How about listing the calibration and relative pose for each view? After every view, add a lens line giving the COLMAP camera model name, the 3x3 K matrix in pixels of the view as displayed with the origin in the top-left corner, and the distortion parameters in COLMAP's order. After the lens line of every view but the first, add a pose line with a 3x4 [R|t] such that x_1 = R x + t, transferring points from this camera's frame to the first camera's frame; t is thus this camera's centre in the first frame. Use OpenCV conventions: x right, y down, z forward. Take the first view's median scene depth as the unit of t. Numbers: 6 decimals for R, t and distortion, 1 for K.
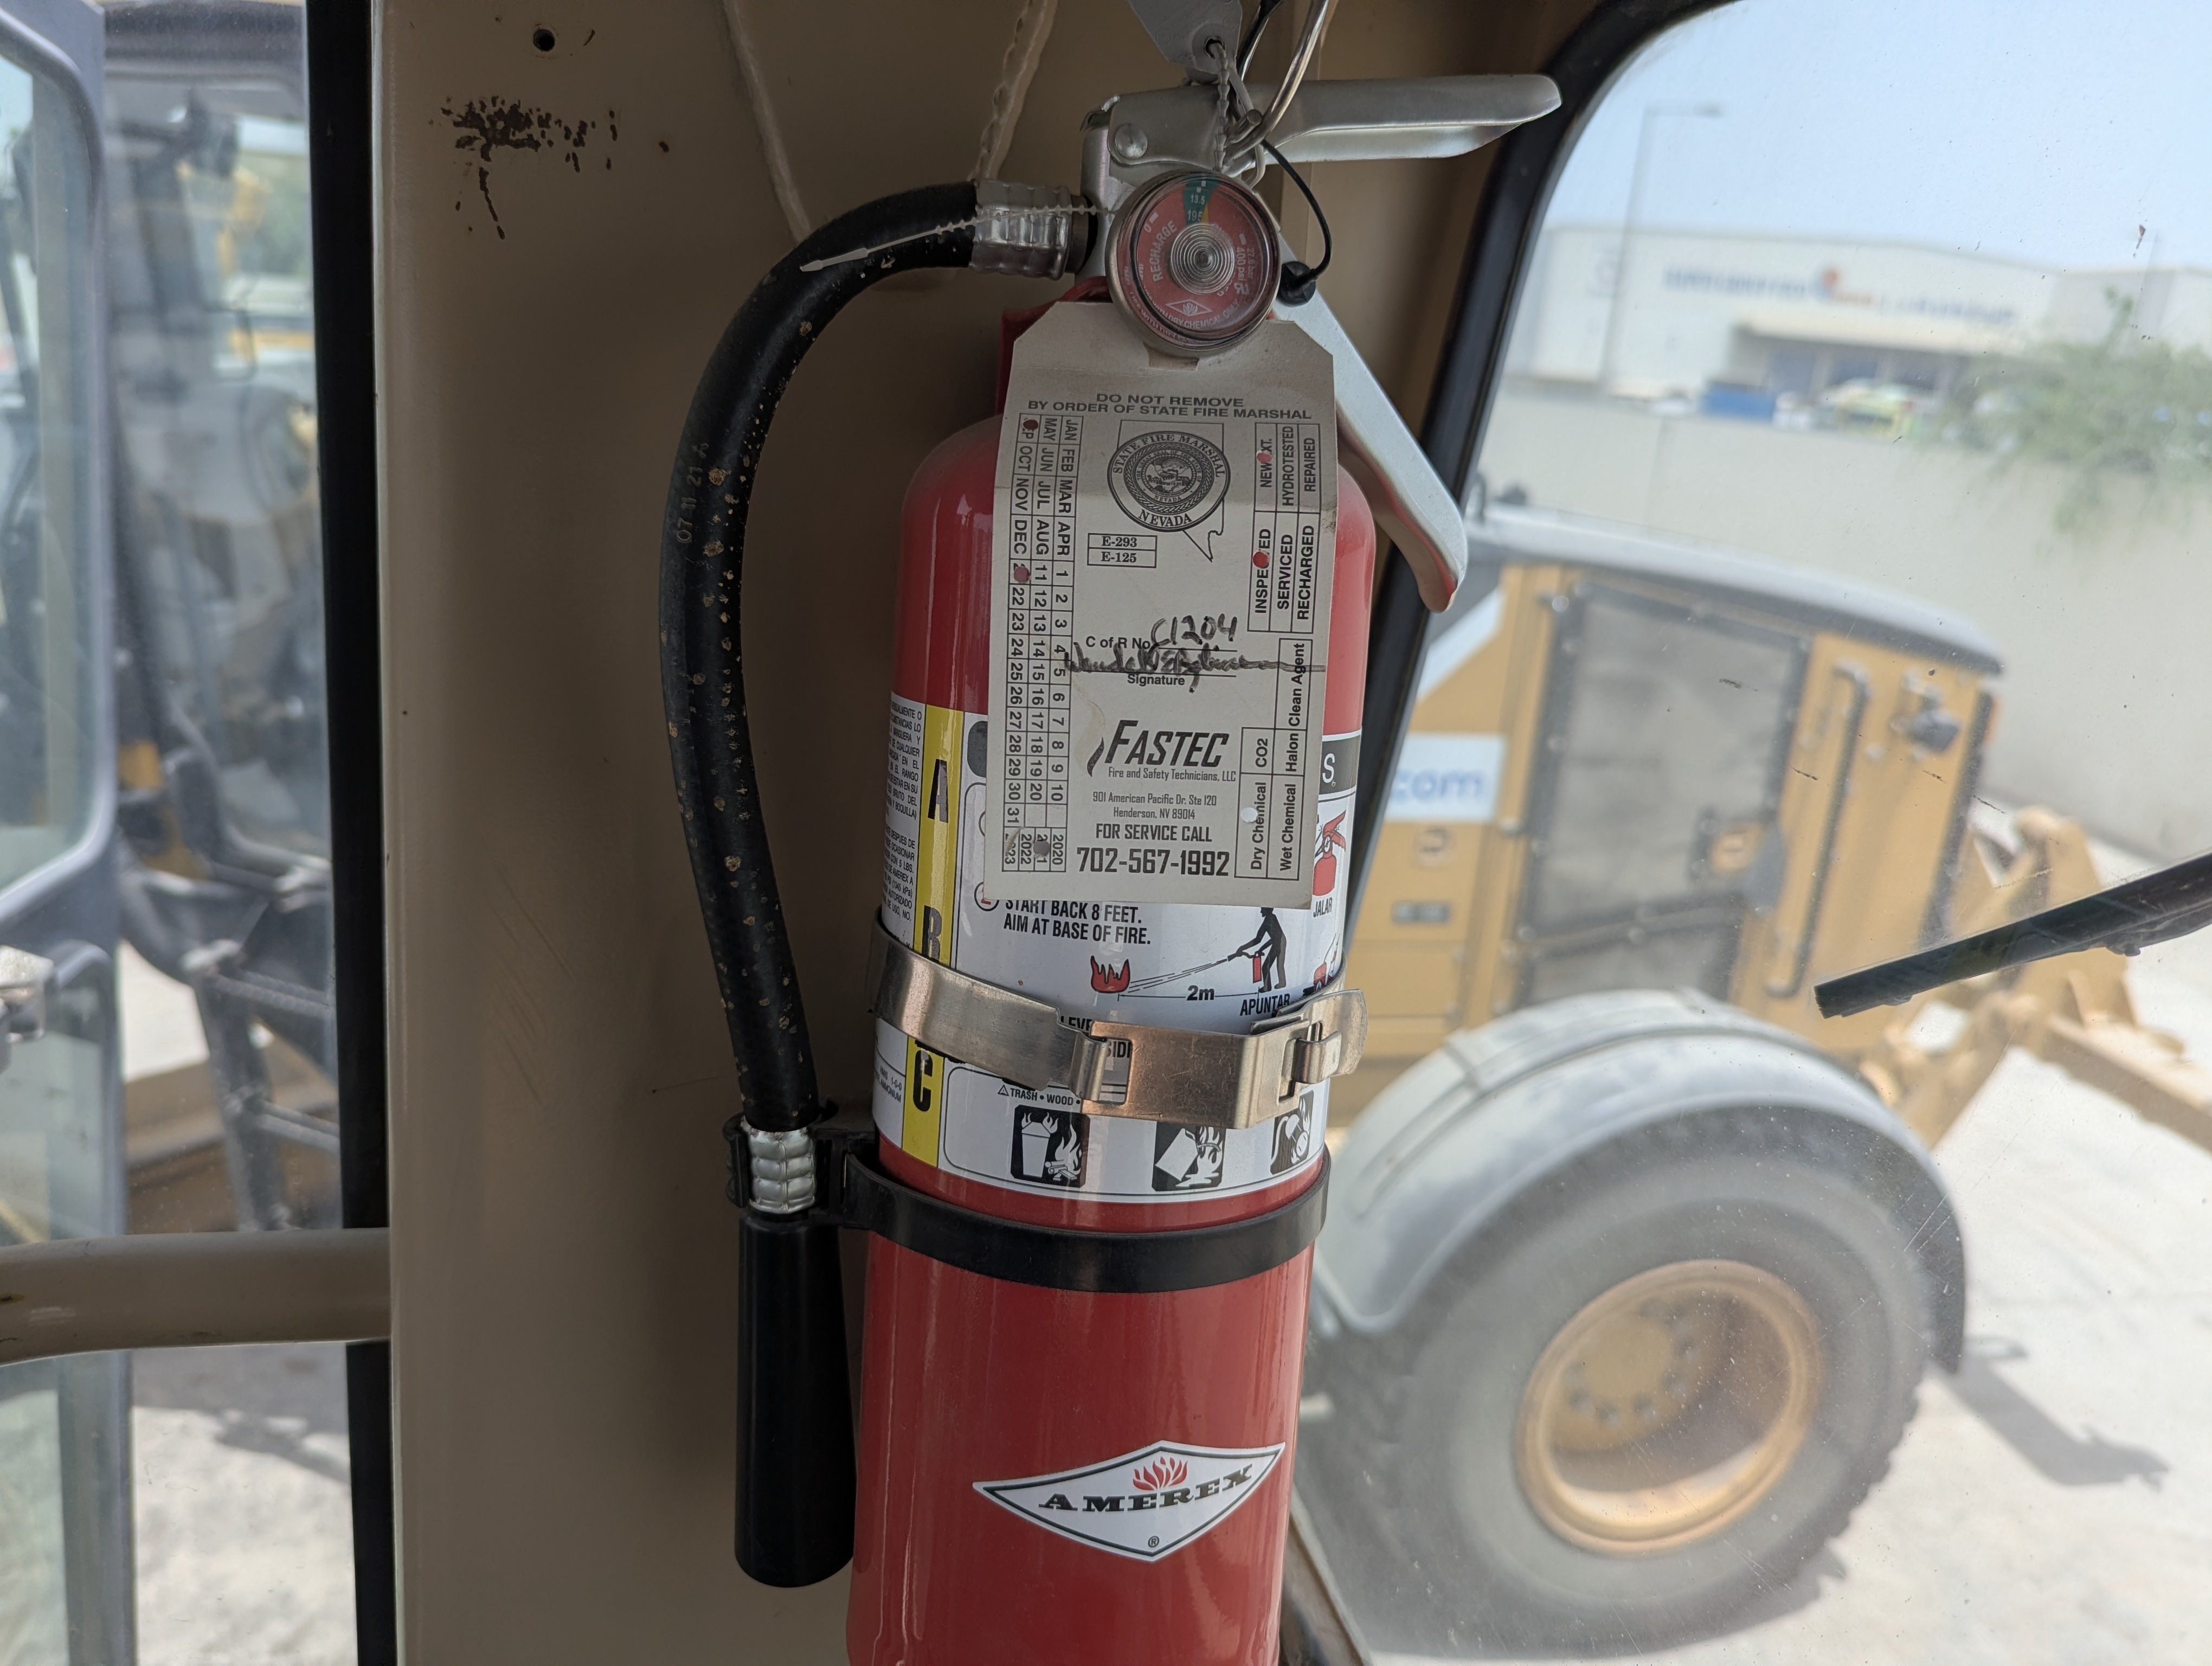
lens RADIAL K [[1589.4, 0, 1106.0], [0, 1589.4, 833.0], [0, 0, 1]] dist [0.025763, -0.050313]
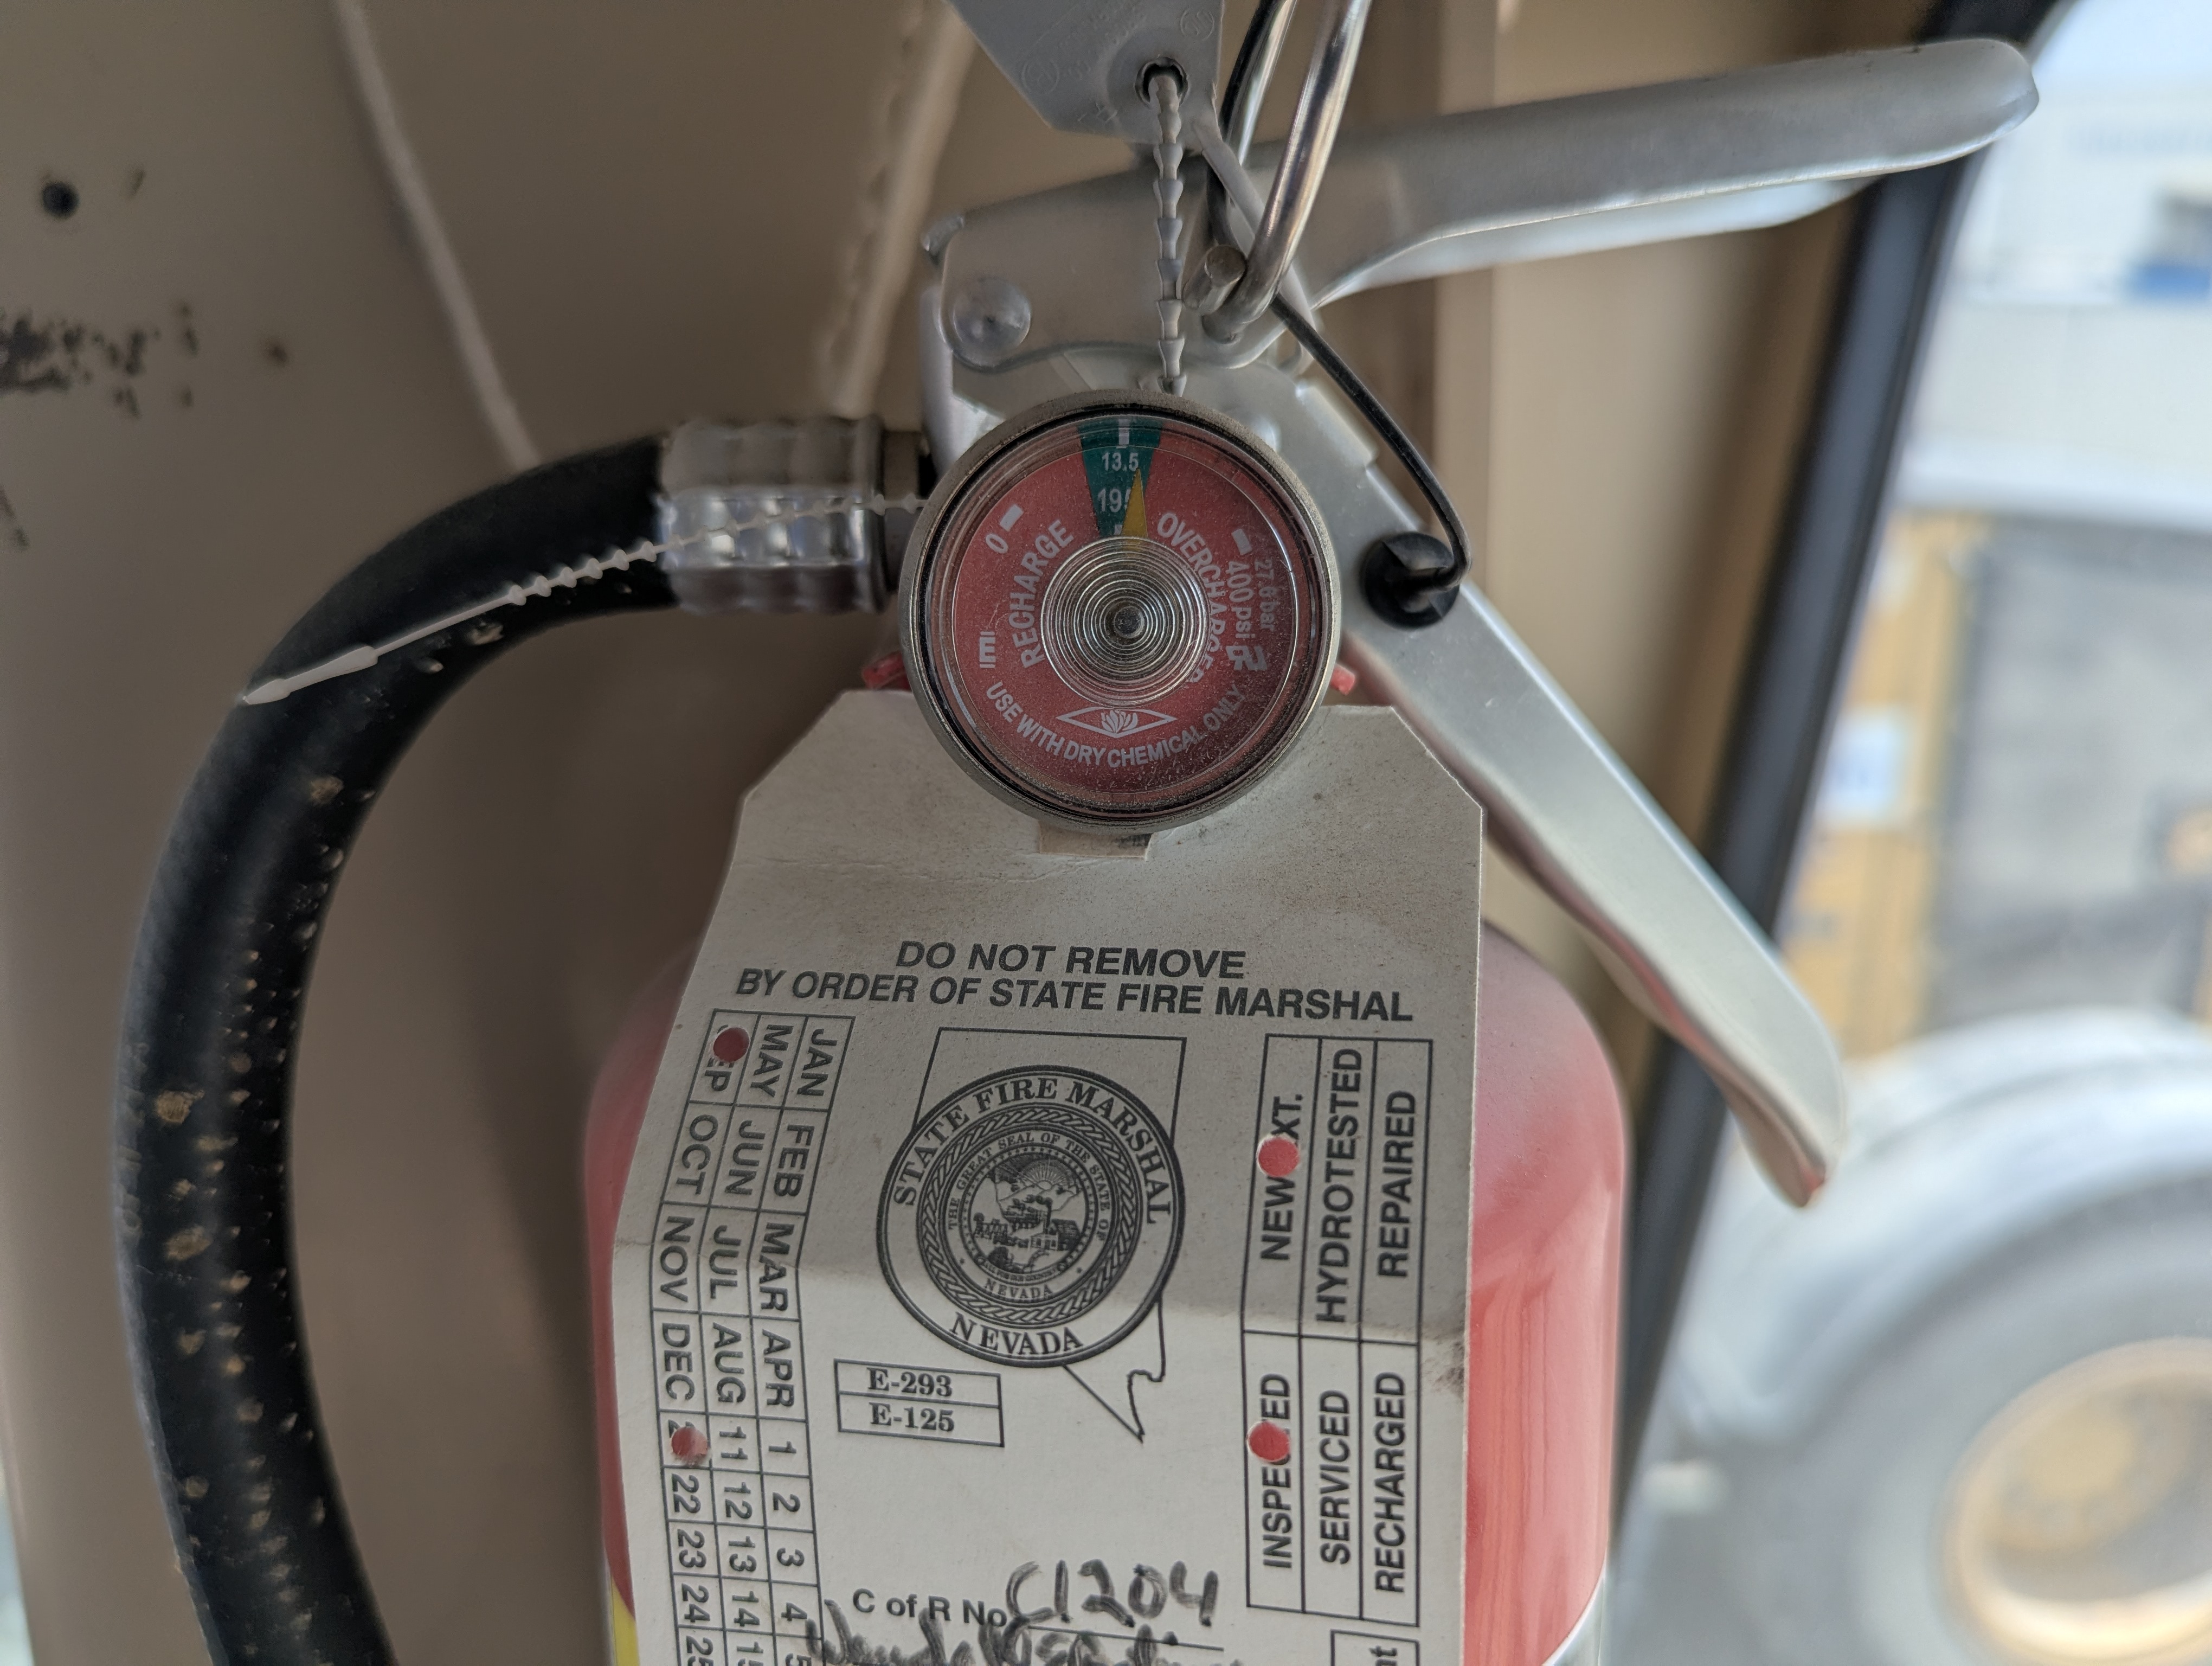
lens RADIAL K [[1628.6, 0, 1107.6], [0, 1628.6, 795.0], [0, 0, 1]] dist [-0.028345, -0.008741]
pose [[0.976818, -0.030587, -0.211873, 0.144951], [0.033332, 0.999400, 0.009395, -0.328257], [0.211458, -0.016239, 0.977252, 0.612934]]
